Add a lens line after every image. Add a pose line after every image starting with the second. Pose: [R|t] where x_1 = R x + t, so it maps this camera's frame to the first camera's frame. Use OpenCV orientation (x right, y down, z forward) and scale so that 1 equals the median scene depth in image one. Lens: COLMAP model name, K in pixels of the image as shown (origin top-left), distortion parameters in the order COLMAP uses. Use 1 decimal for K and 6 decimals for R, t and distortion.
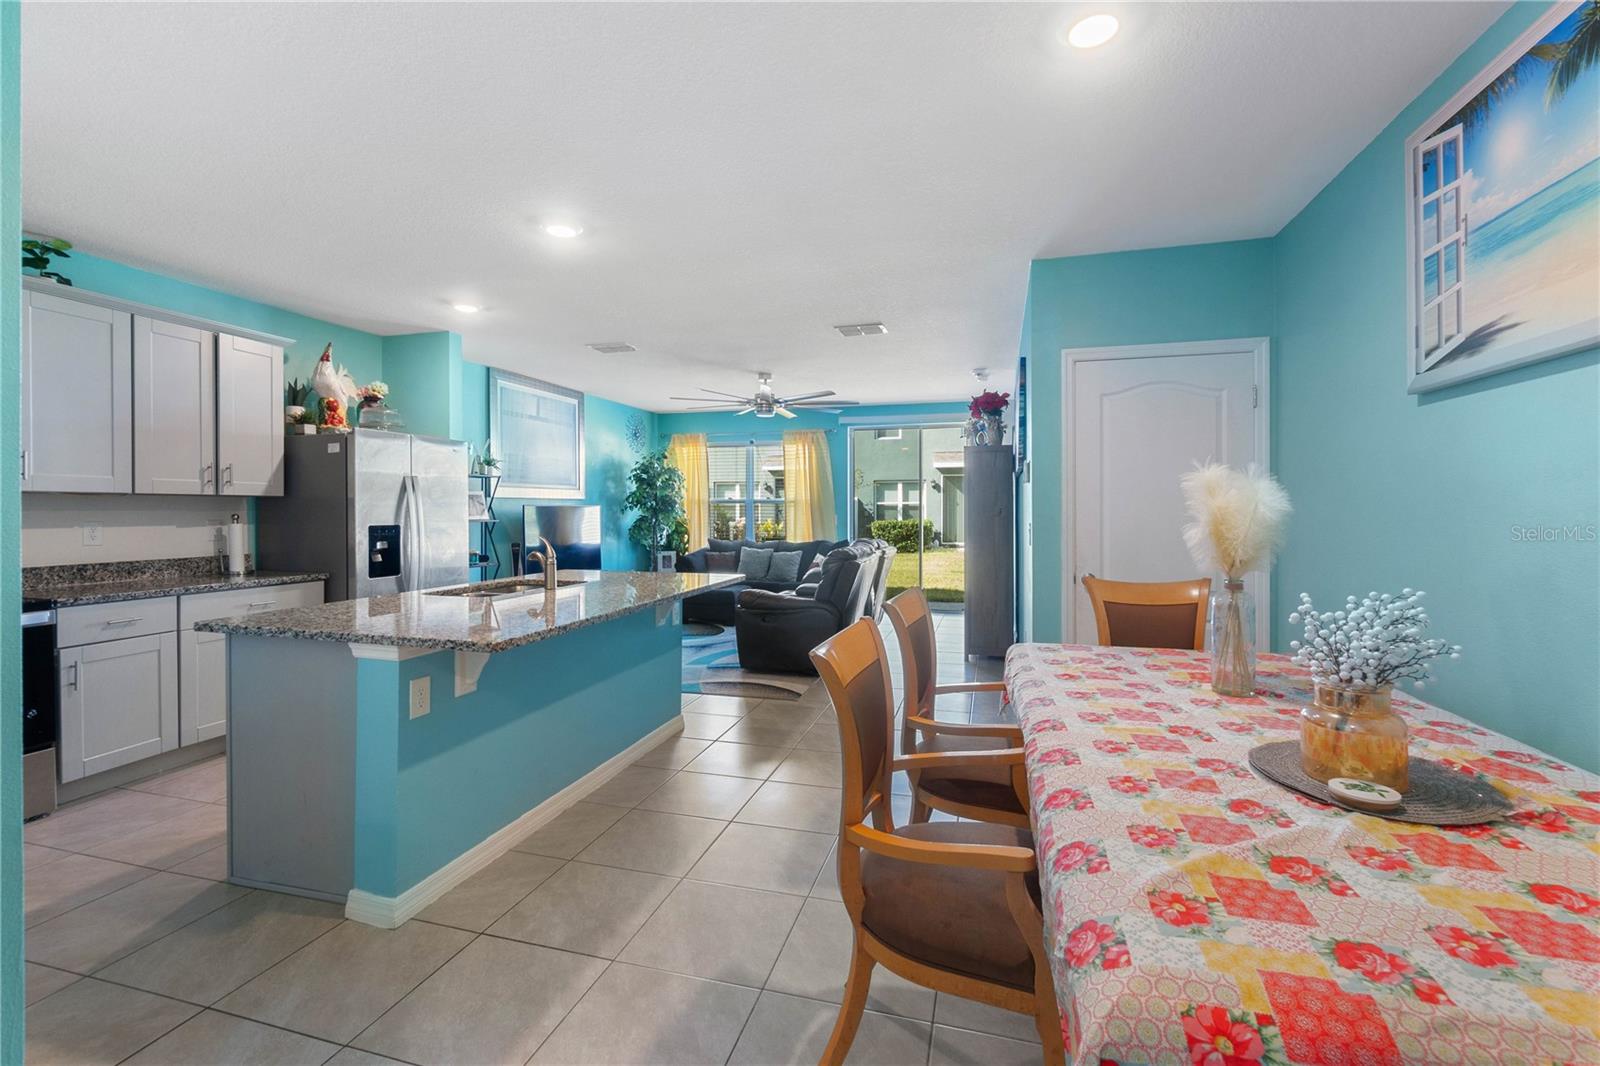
lens RADIAL K [[687.3, 0, 807.0], [0, 687.3, 517.5], [0, 0, 1]] dist [-0.006482, 0.001194]
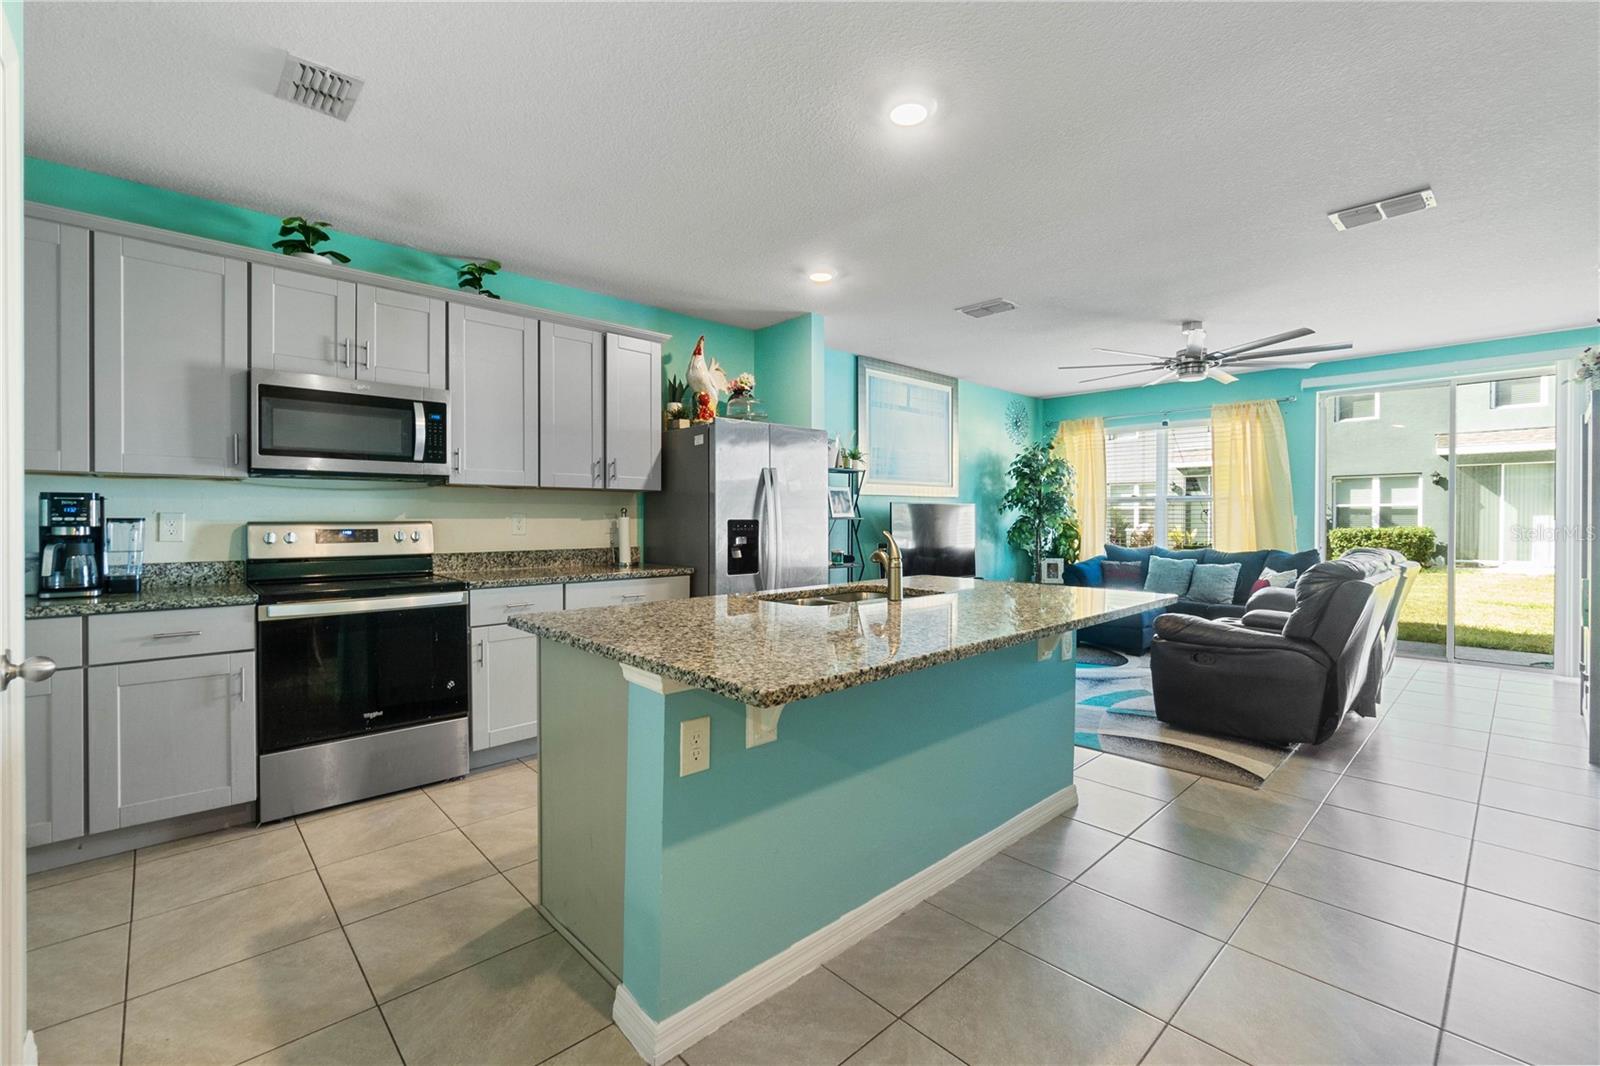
lens RADIAL K [[687.3, 0, 807.3], [0, 687.3, 525.7], [0, 0, 1]] dist [-0.006482, 0.001194]
pose [[0.856106, 0.007467, -0.516747, -0.047943], [-0.006495, 0.999972, 0.003690, 0.014890], [0.516760, 0.000197, 0.856130, 0.221249]]
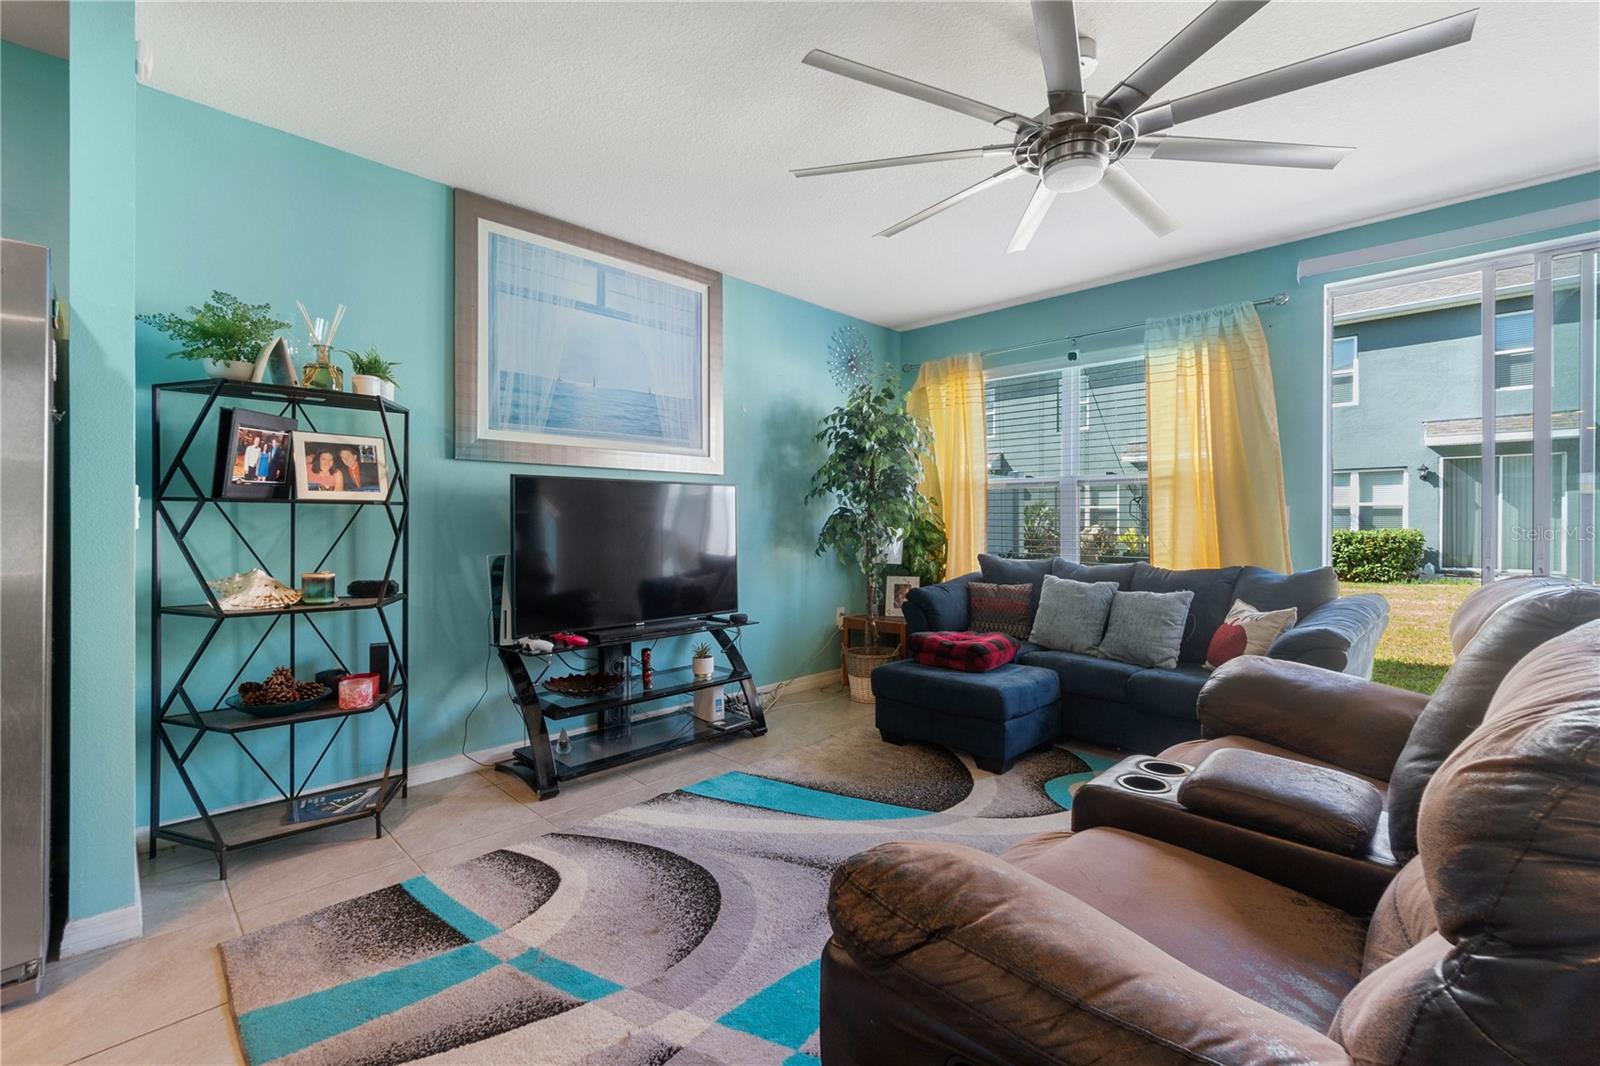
lens RADIAL K [[687.3, 0, 810.6], [0, 687.3, 523.1], [0, 0, 1]] dist [-0.006482, 0.001194]
pose [[0.876296, 0.003717, -0.481758, -0.018536], [-0.007485, 0.999955, -0.005901, 0.022316], [0.481715, 0.008777, 0.876284, 0.974827]]
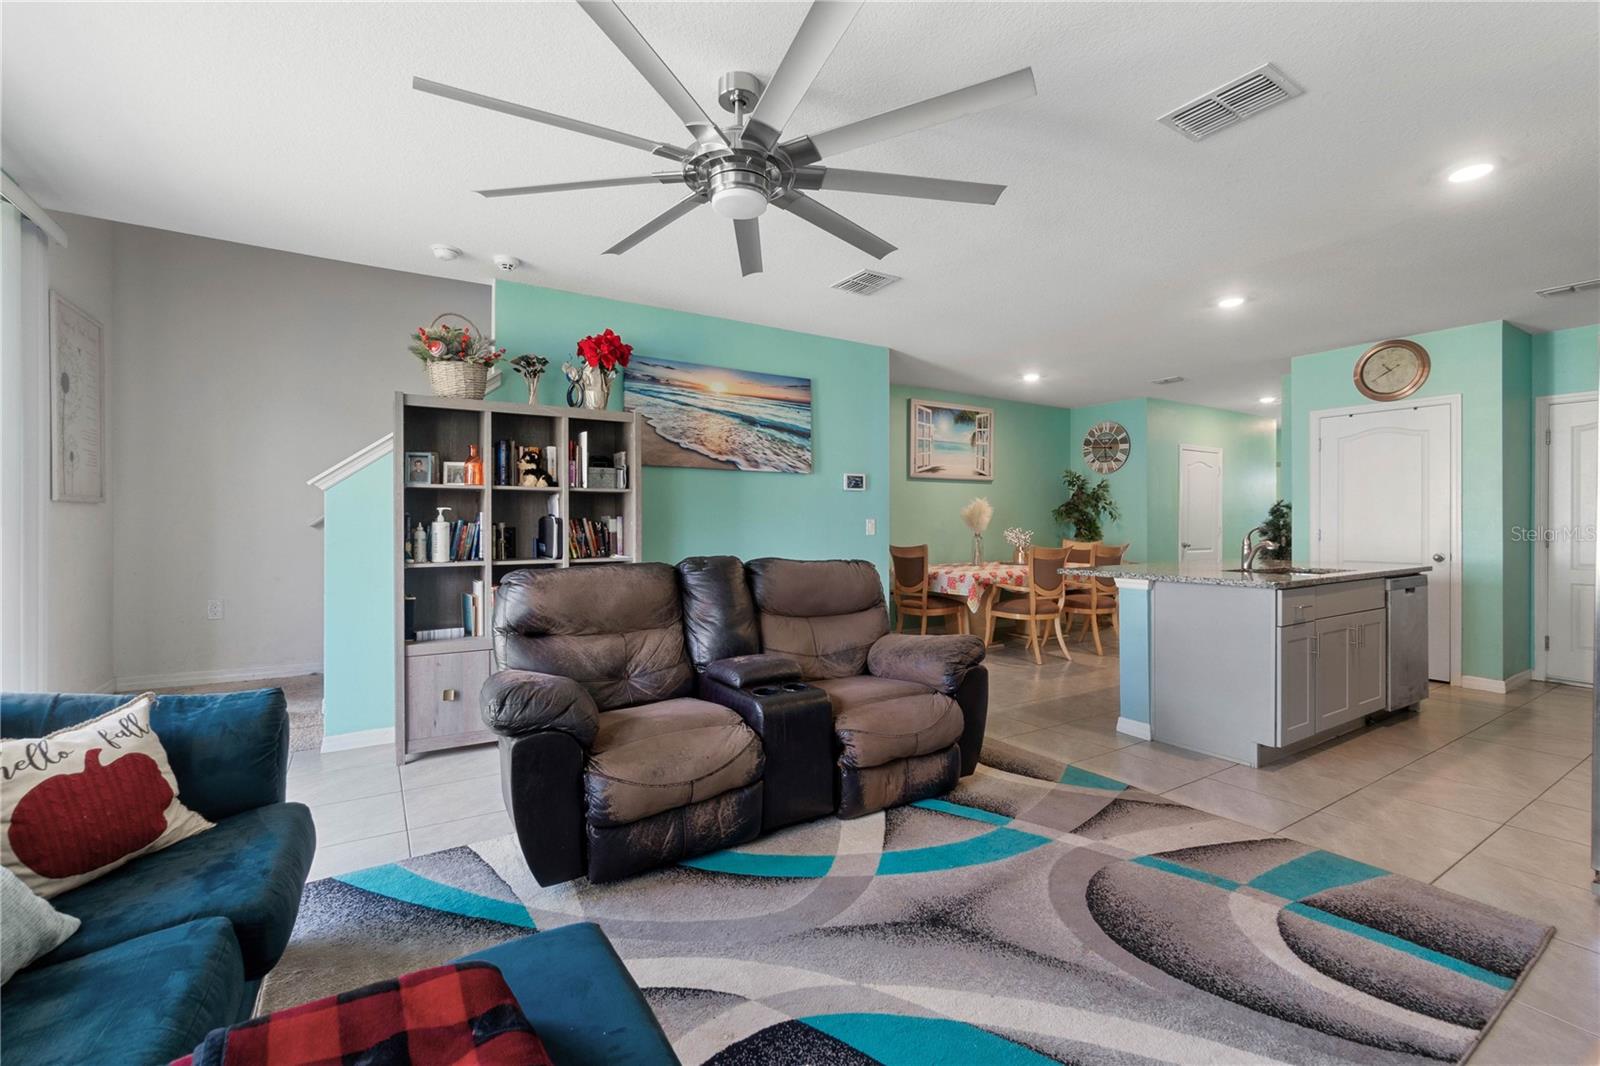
lens RADIAL K [[687.3, 0, 812.5], [0, 687.3, 528.8], [0, 0, 1]] dist [-0.006482, 0.001194]
pose [[-0.745727, -0.004014, 0.666240, -0.451810], [0.008665, 0.999839, 0.015722, 0.003561], [-0.666195, 0.017498, -0.745572, 1.803579]]
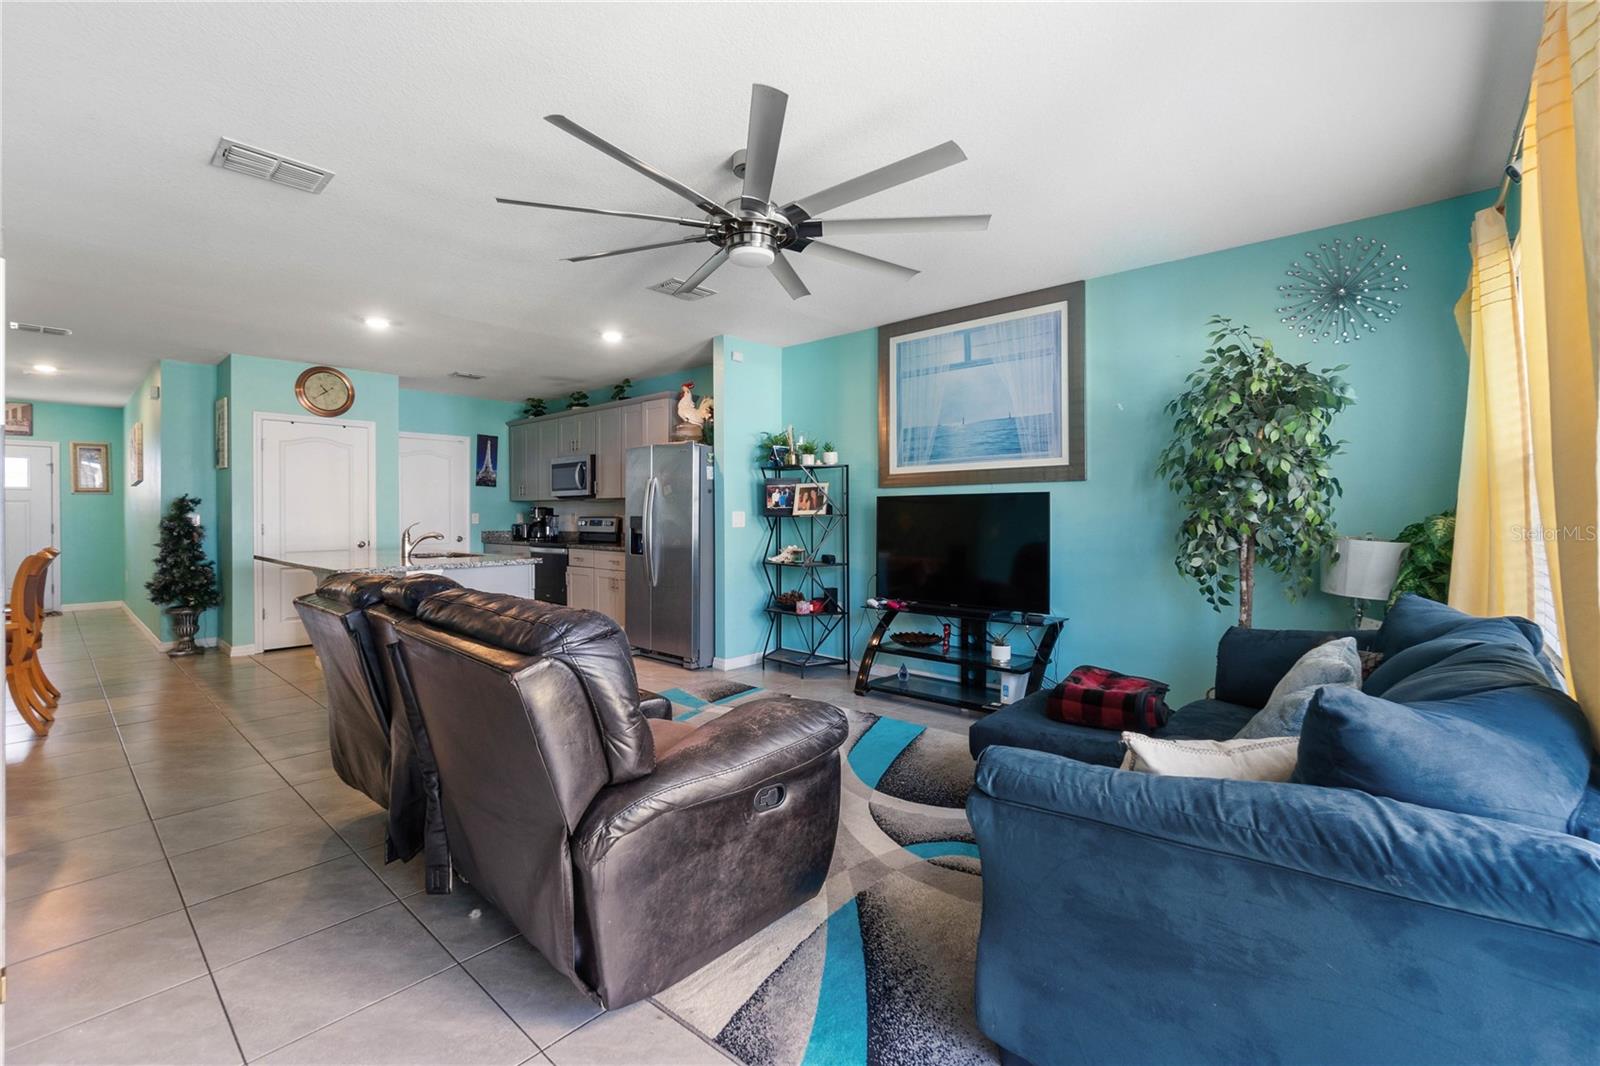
lens RADIAL K [[687.3, 0, 799.0], [0, 687.3, 517.1], [0, 0, 1]] dist [-0.006482, 0.001194]
pose [[-0.442655, 0.005572, -0.896675, 0.423561], [-0.008337, 0.999912, 0.010329, -0.003737], [0.896653, 0.012047, -0.442569, 1.770877]]
